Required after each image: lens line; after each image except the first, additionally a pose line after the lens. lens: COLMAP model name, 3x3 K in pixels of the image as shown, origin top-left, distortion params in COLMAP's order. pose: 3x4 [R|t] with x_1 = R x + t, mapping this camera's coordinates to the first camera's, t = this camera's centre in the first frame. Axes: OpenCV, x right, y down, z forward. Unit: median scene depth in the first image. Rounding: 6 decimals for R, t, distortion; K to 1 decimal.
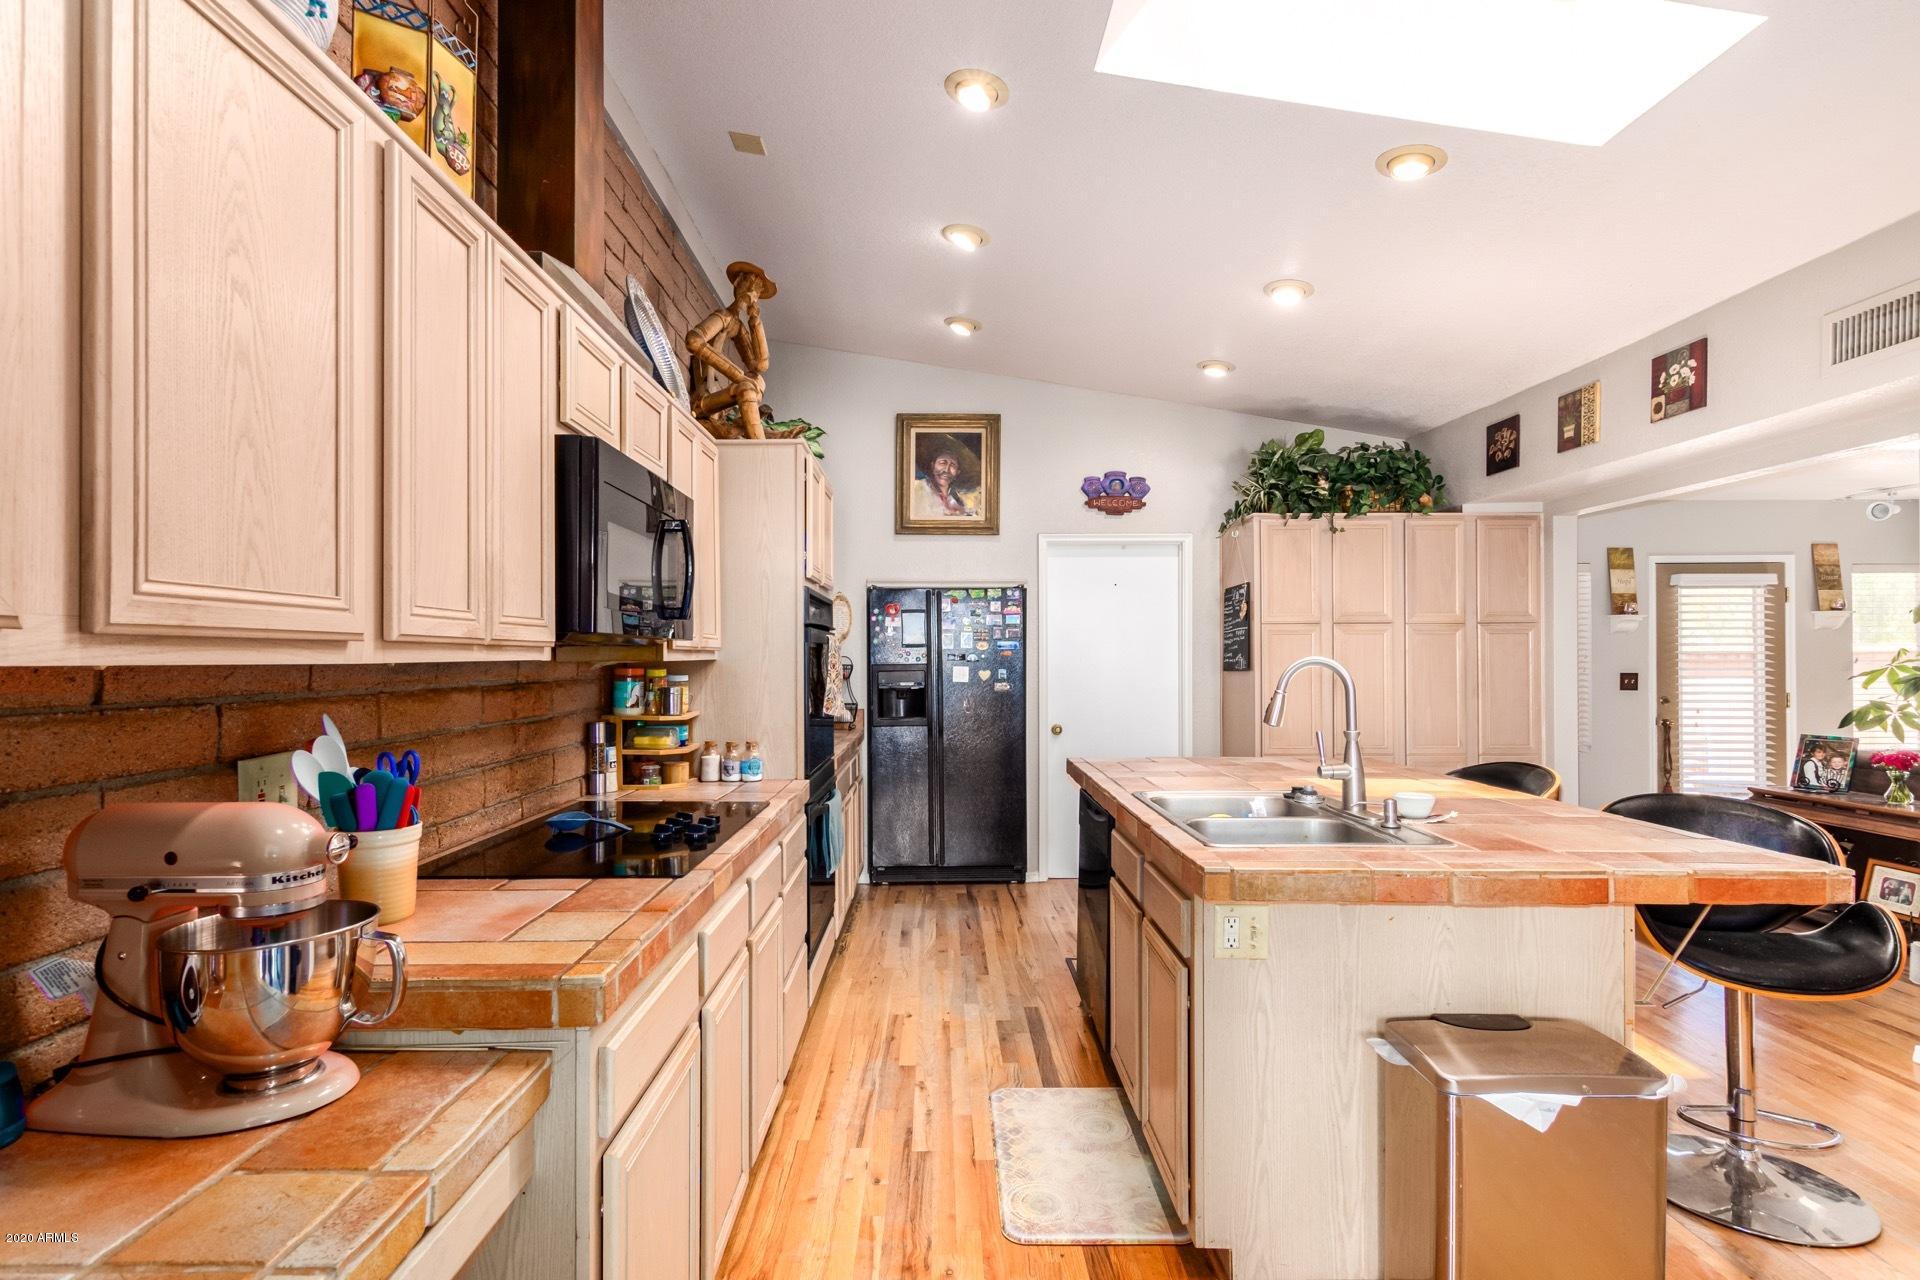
lens RADIAL K [[946.7, 0, 946.2], [0, 946.7, 650.4], [0, 0, 1]] dist [0.014493, -0.002289]
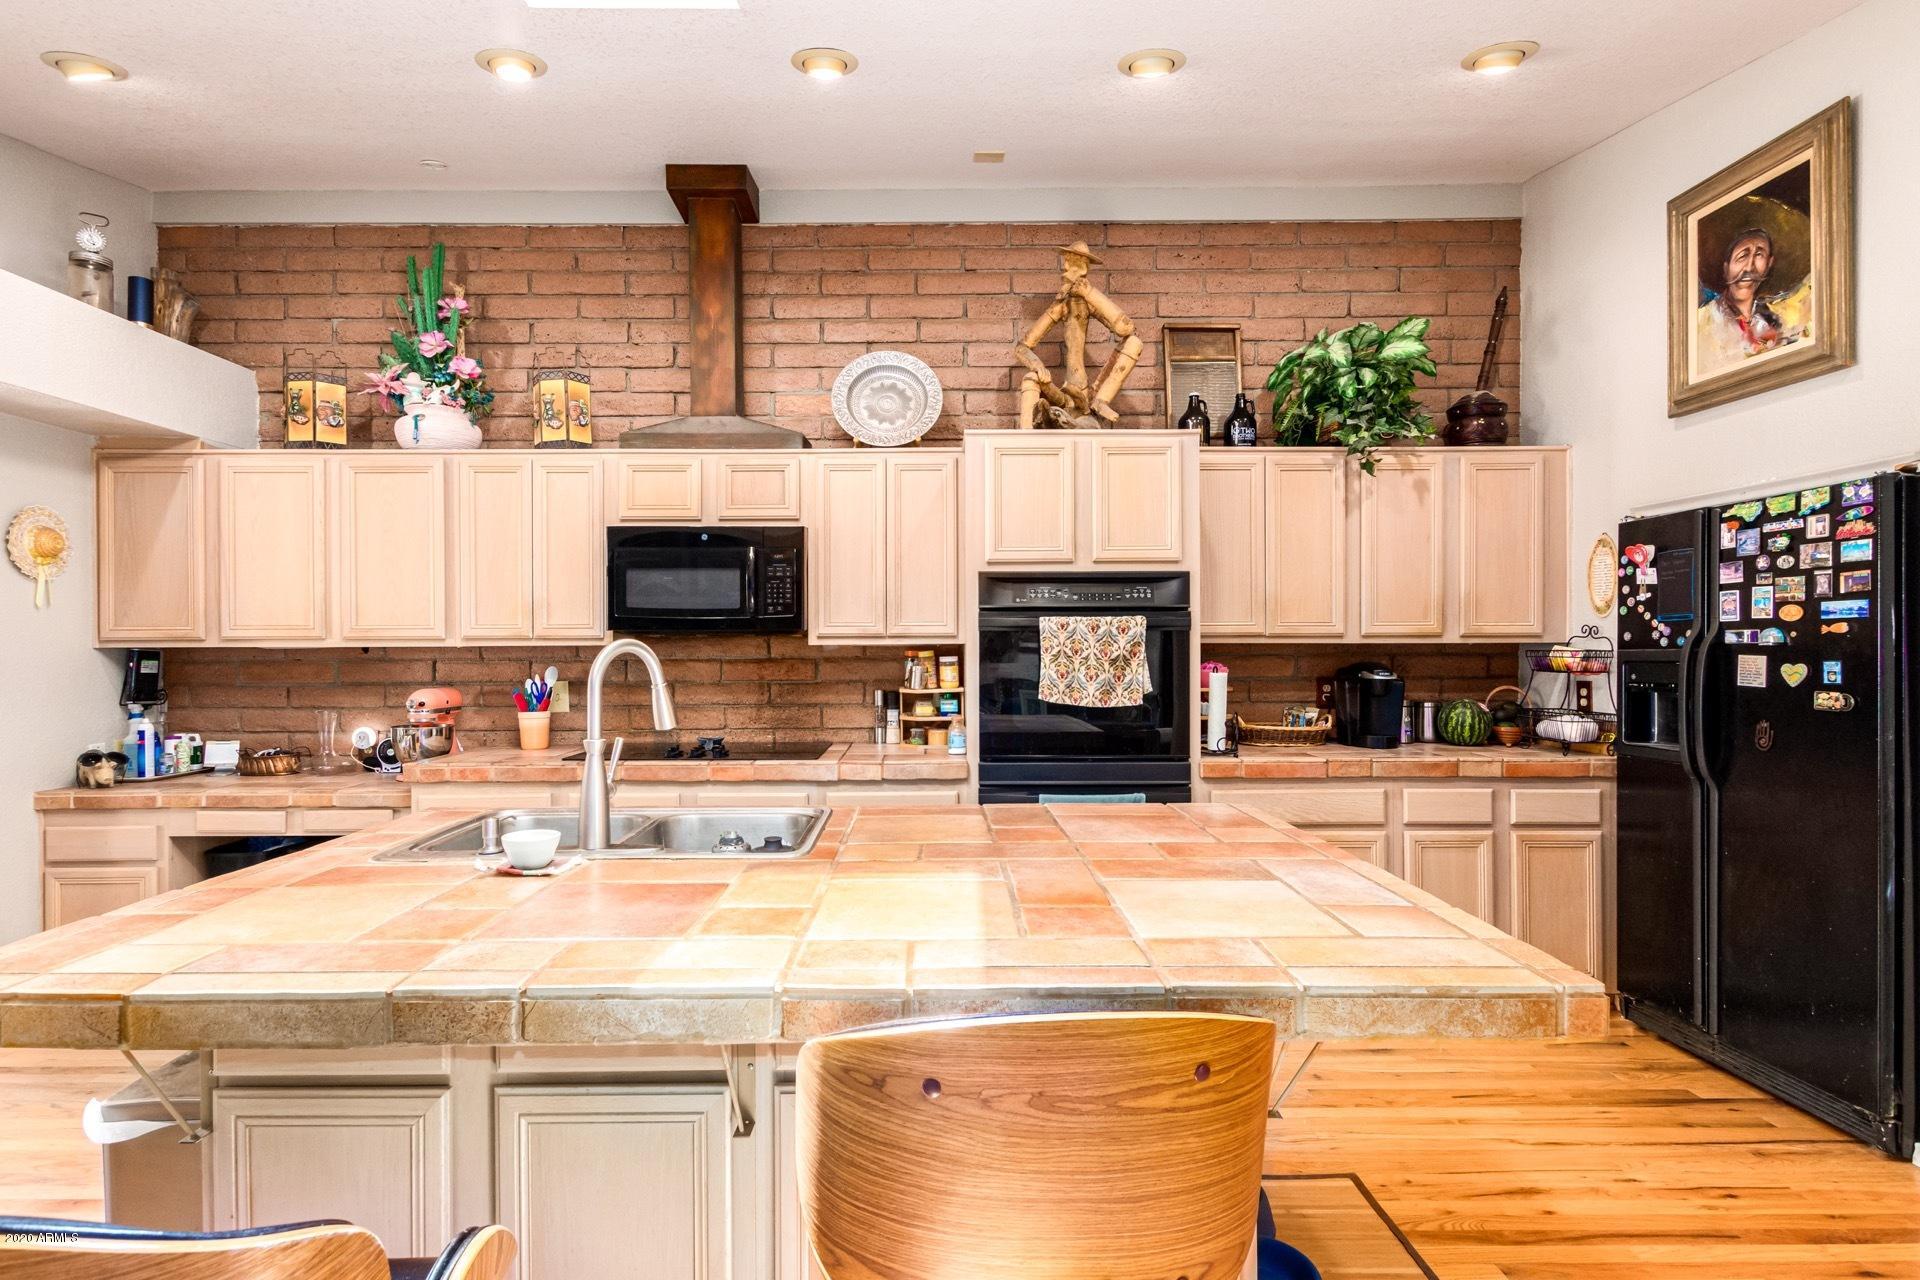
lens RADIAL K [[1013.9, 0, 960.2], [0, 1013.9, 651.5], [0, 0, 1]] dist [0.004277, 0.000260]
pose [[-0.006532, 0.010254, -0.999926, 0.546856], [0.012866, 0.999866, 0.010169, 0.004107], [0.999896, -0.012798, -0.006663, 0.576855]]
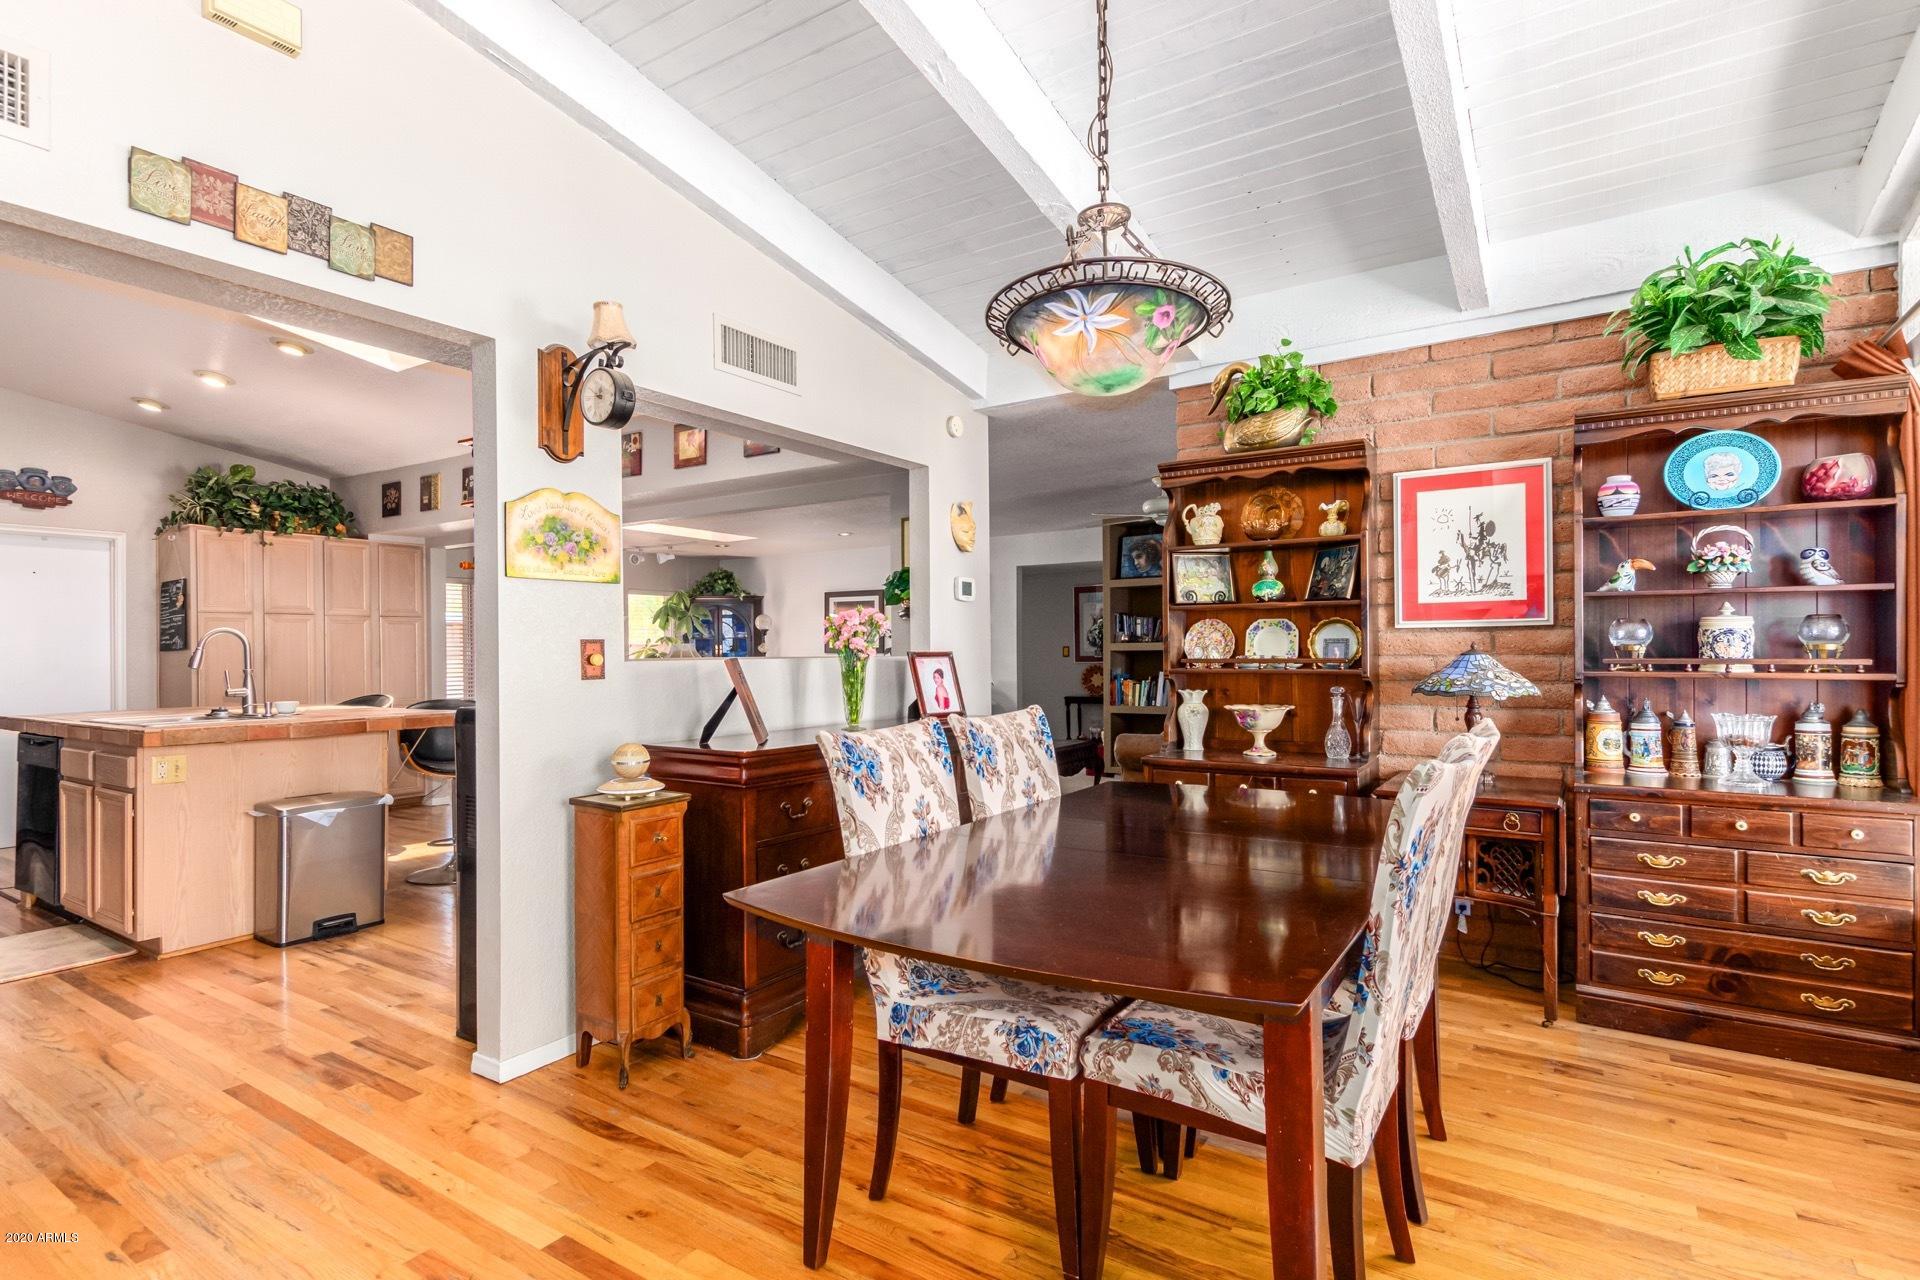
lens RADIAL K [[946.7, 0, 950.0], [0, 946.7, 650.5], [0, 0, 1]] dist [0.014493, -0.002289]
pose [[0.562870, -0.001465, 0.826544, -0.156166], [0.002041, 0.999998, 0.000382, 0.024899], [-0.826543, 0.001472, 0.562872, -0.549313]]
